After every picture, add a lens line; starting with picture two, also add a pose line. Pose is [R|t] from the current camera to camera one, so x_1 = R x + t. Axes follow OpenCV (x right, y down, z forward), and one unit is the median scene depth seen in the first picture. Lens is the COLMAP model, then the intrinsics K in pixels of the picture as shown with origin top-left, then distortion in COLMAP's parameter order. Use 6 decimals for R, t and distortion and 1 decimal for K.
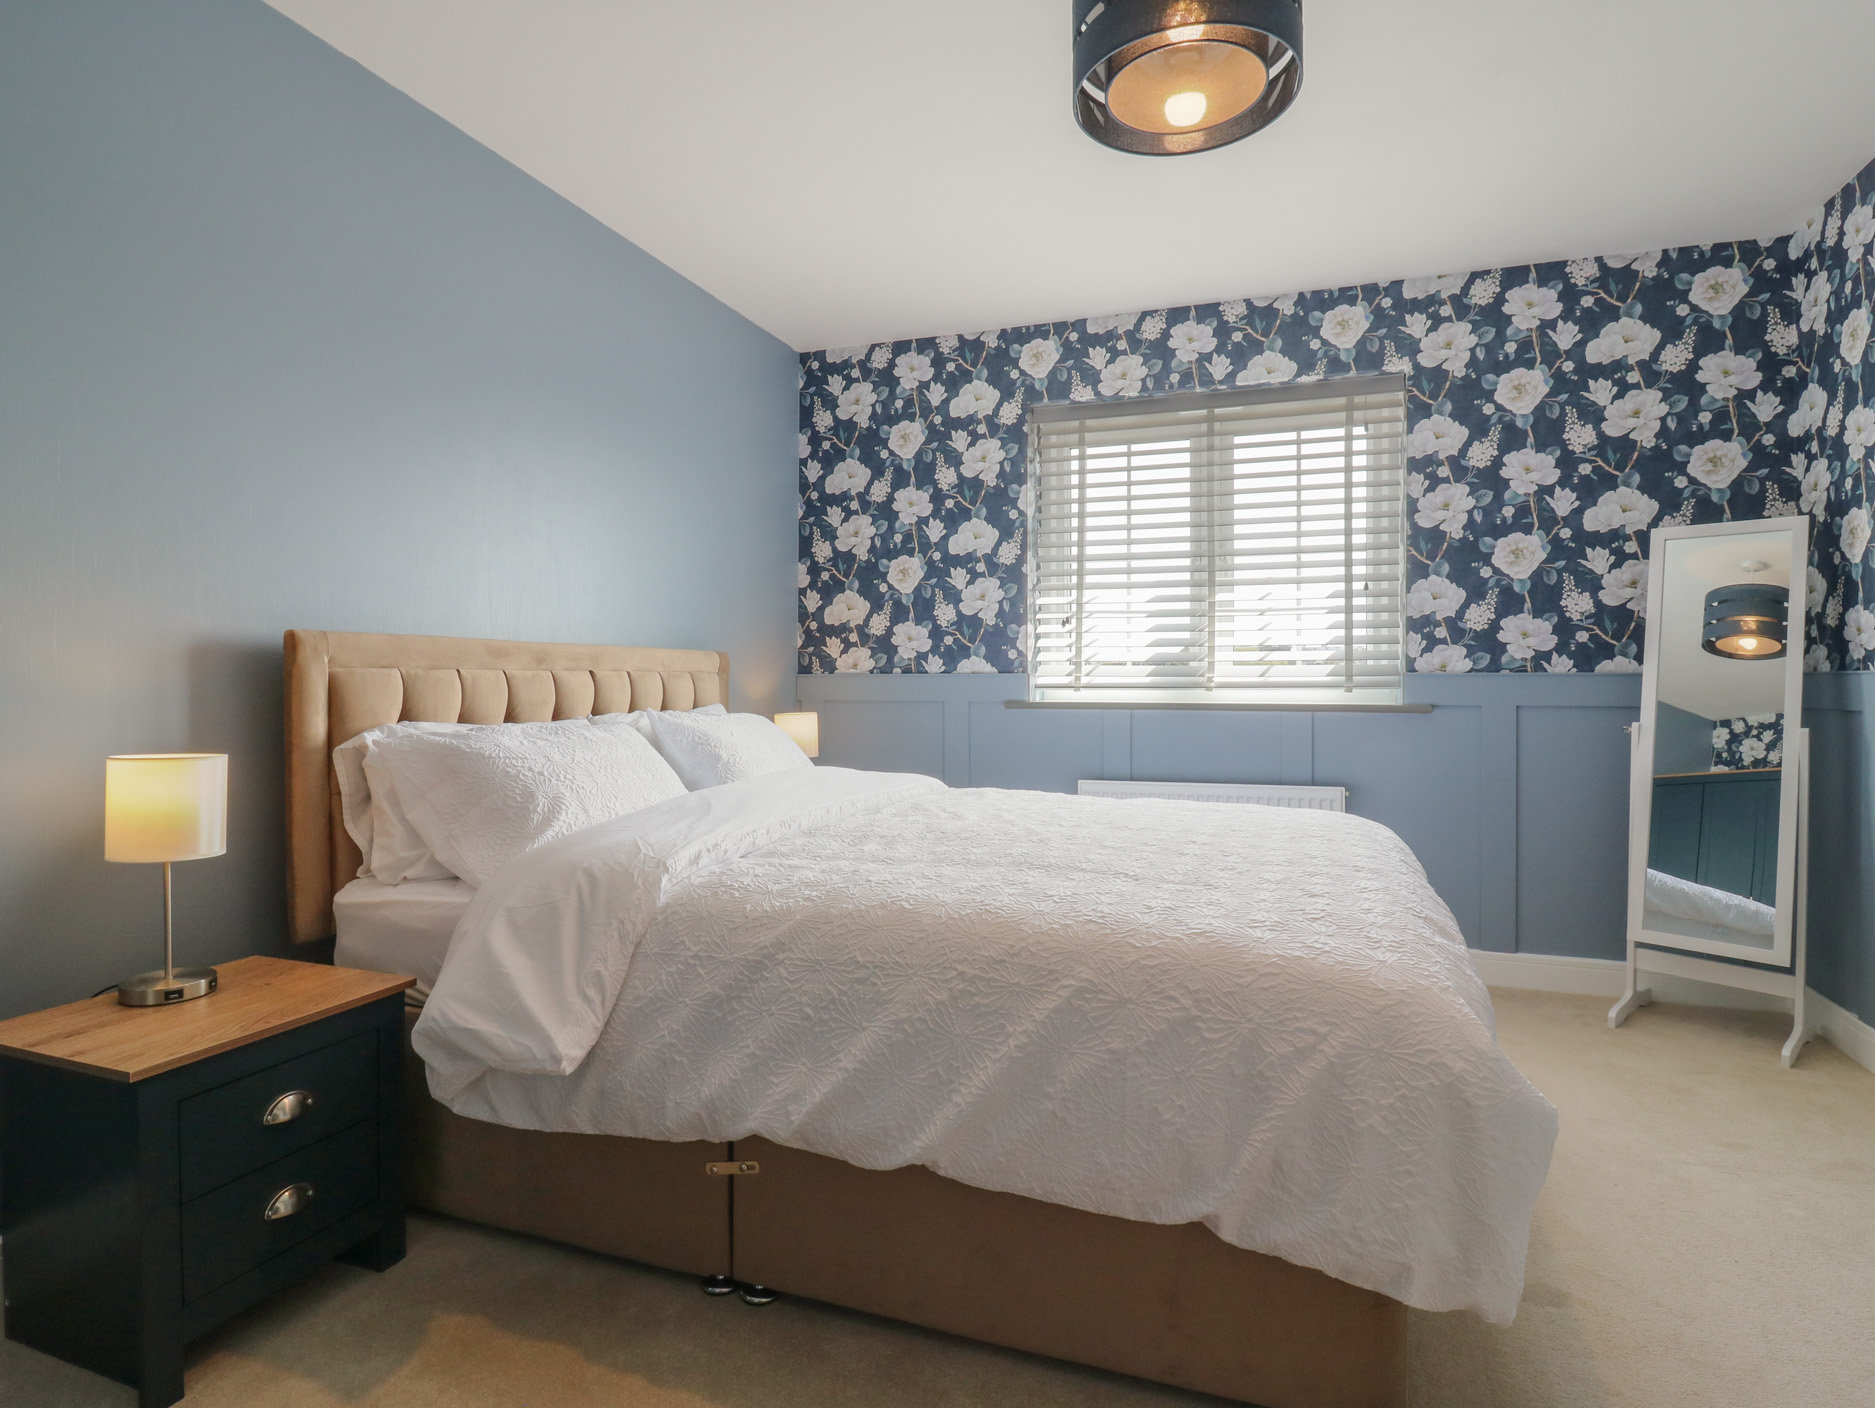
lens RADIAL K [[1018.5, 0, 948.4], [0, 1018.5, 692.4], [0, 0, 1]] dist [0.002740, -0.014928]
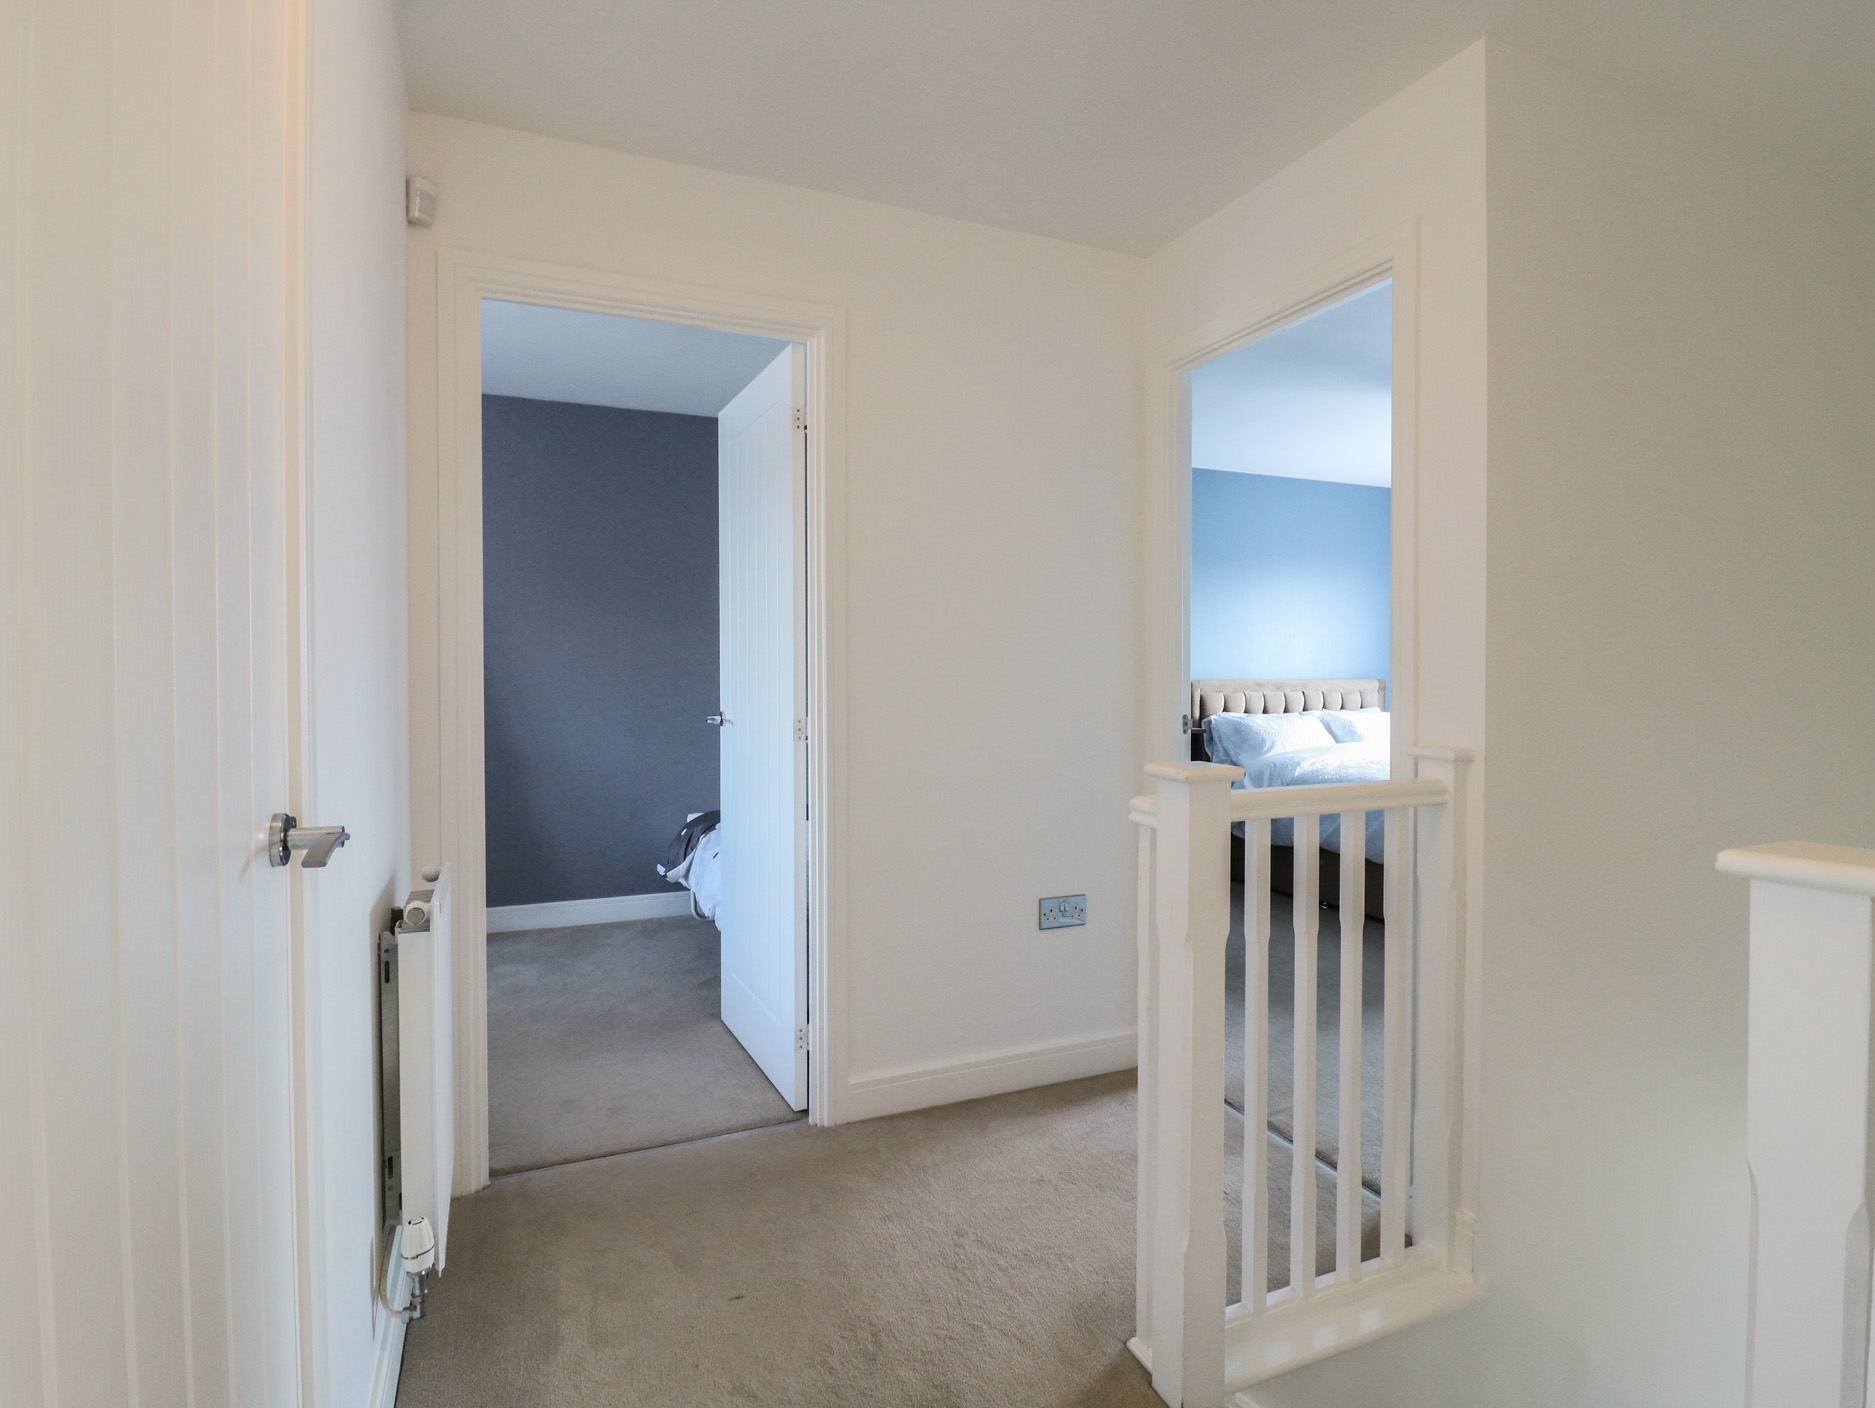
lens RADIAL K [[1018.5, 0, 948.4], [0, 1018.5, 692.4], [0, 0, 1]] dist [0.002740, -0.014928]
pose [[0.707808, 0.017627, -0.706184, 0.848623], [-0.007481, 0.999820, 0.017459, -0.064992], [0.706365, -0.007075, 0.707813, -1.421208]]
